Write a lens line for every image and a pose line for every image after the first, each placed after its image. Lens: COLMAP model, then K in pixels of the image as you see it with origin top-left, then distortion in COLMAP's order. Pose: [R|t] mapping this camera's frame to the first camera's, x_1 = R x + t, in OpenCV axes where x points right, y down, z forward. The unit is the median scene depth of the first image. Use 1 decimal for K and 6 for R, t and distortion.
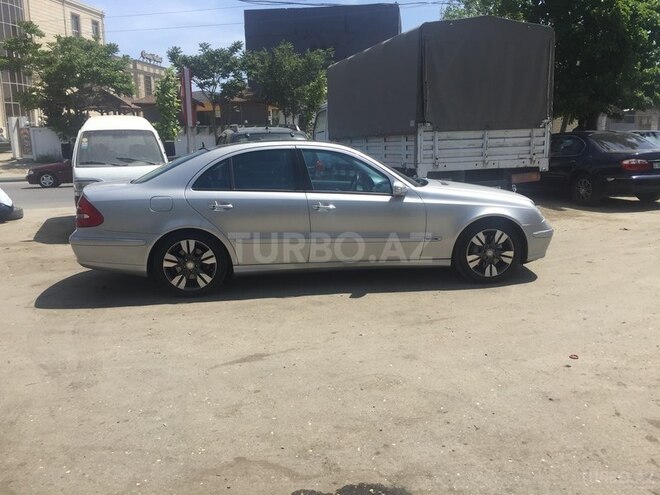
lens RADIAL K [[560.3, 0, 330.0], [0, 560.3, 247.5], [0, 0, 1]] dist [0.055209, -0.003682]
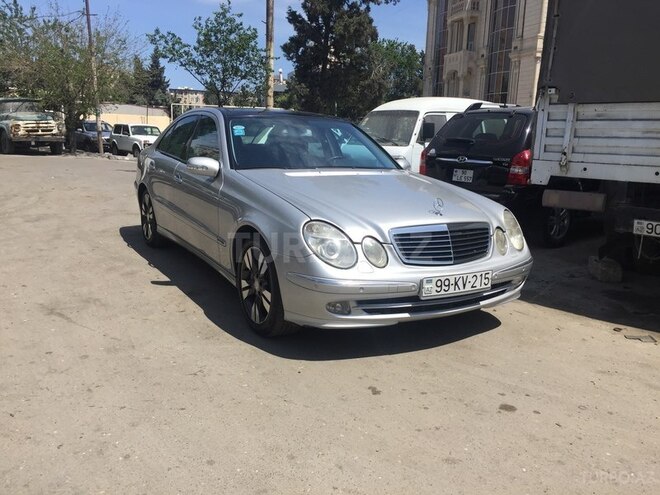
lens RADIAL K [[560.3, 0, 330.0], [0, 560.3, 247.5], [0, 0, 1]] dist [0.055209, -0.003682]
pose [[0.395822, 0.213215, -0.893232, 0.861913], [-0.214631, 0.967213, 0.135765, -0.132706], [0.892893, 0.137976, 0.428607, 0.795400]]
